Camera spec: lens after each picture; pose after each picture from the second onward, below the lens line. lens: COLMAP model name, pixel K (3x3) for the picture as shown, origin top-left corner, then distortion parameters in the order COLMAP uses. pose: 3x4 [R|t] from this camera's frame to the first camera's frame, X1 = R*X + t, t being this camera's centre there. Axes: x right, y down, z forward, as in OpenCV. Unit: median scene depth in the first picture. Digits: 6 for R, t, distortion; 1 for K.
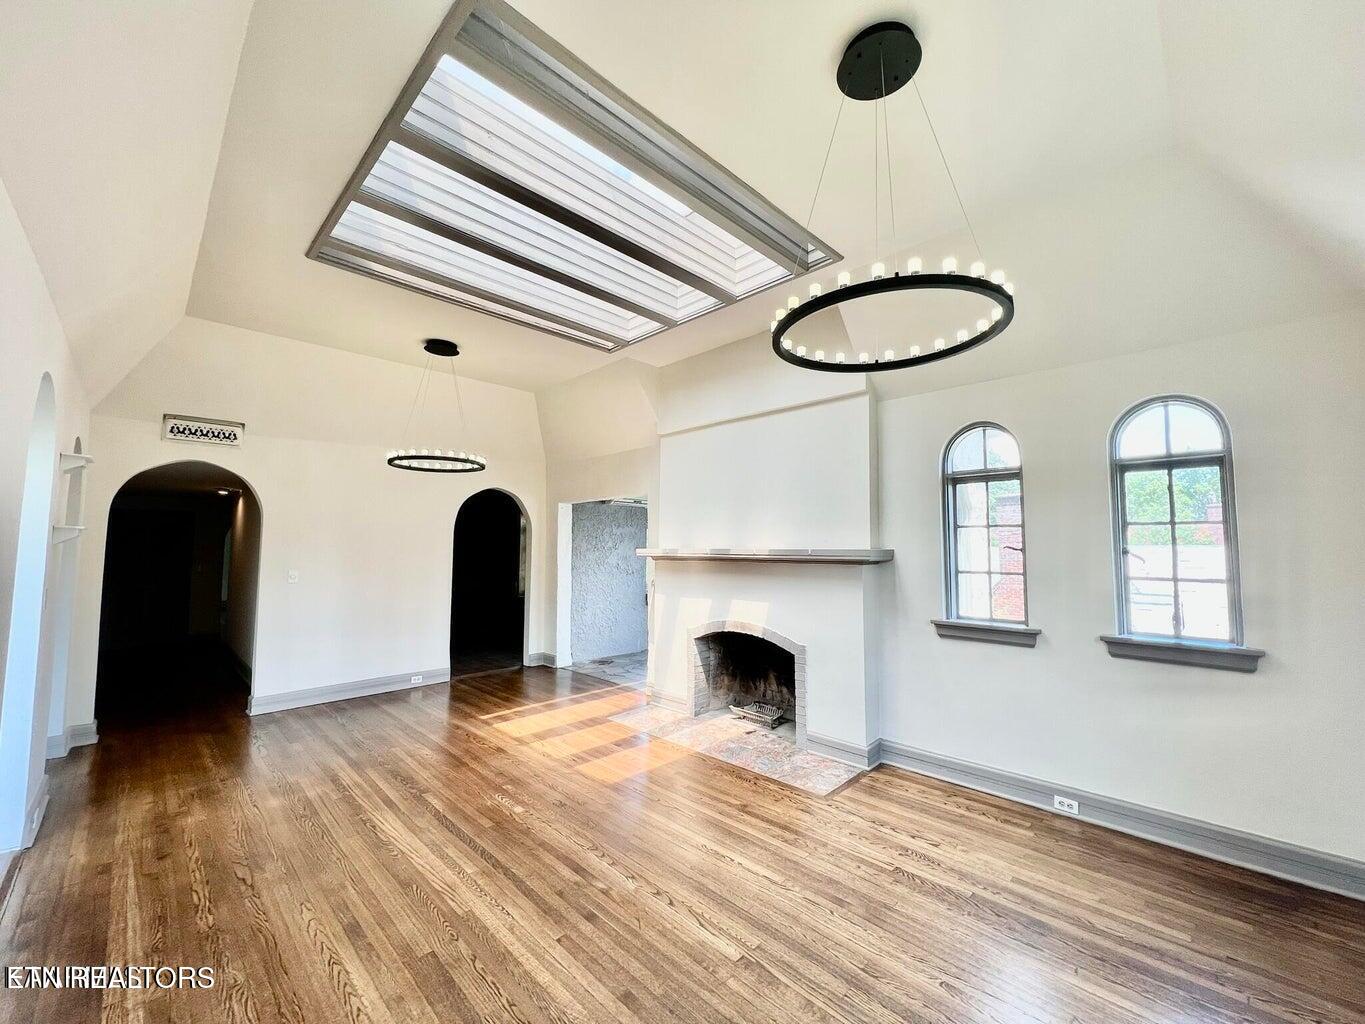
lens RADIAL K [[547.1, 0, 678.2], [0, 547.1, 510.5], [0, 0, 1]] dist [0.002199, -0.000590]
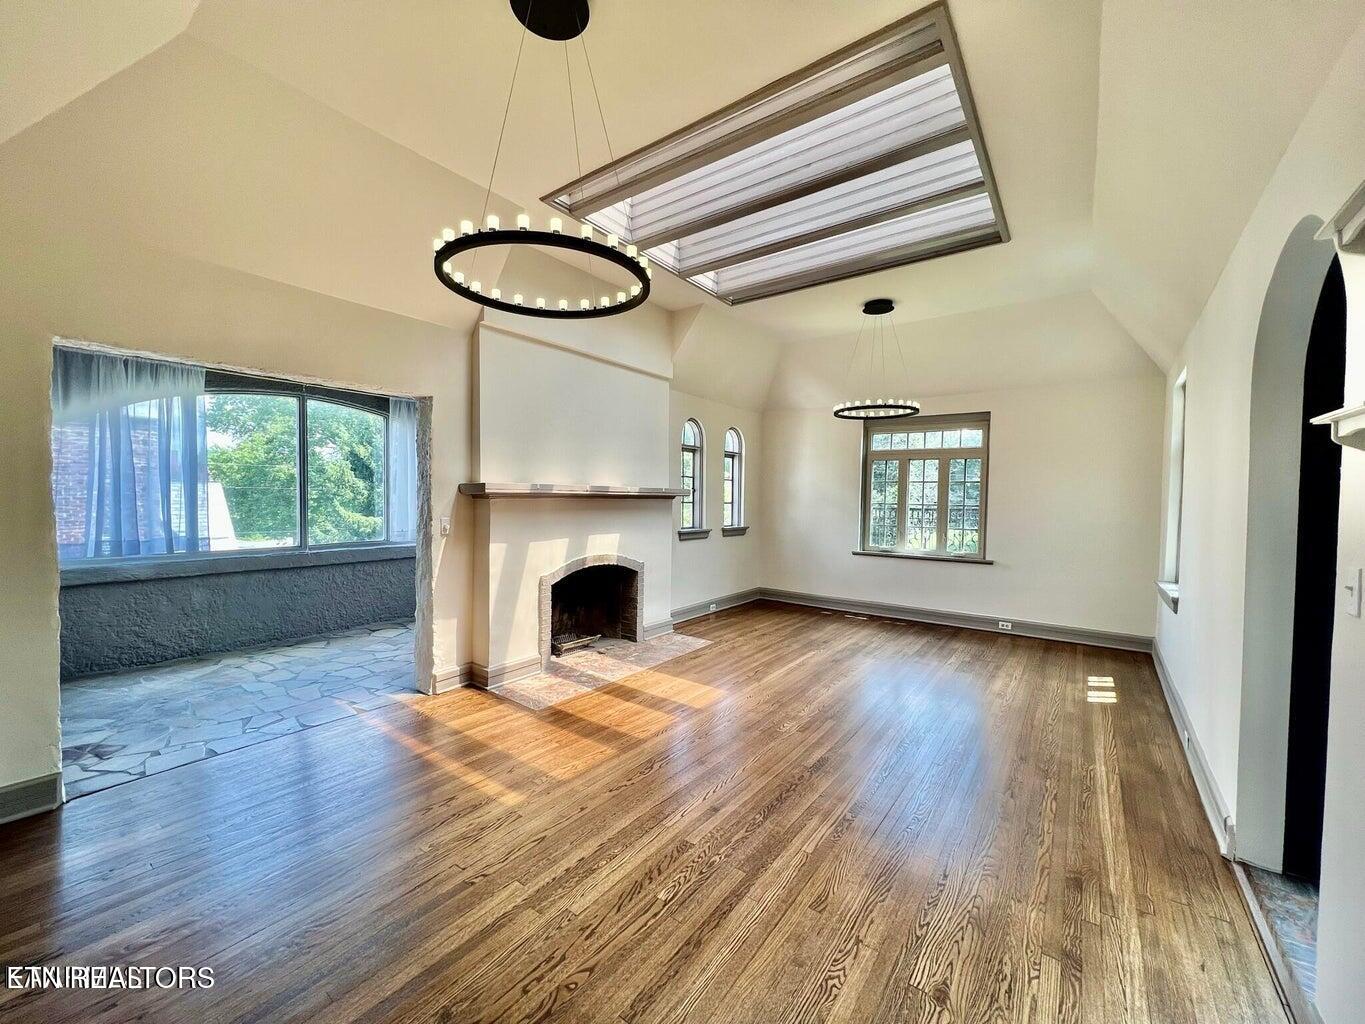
lens RADIAL K [[547.1, 0, 677.5], [0, 547.1, 511.7], [0, 0, 1]] dist [0.002199, -0.000590]
pose [[-0.147215, -0.035189, 0.988478, -1.105254], [-0.082461, 0.996325, 0.023188, 0.095637], [-0.985661, -0.078097, -0.149575, 1.177527]]
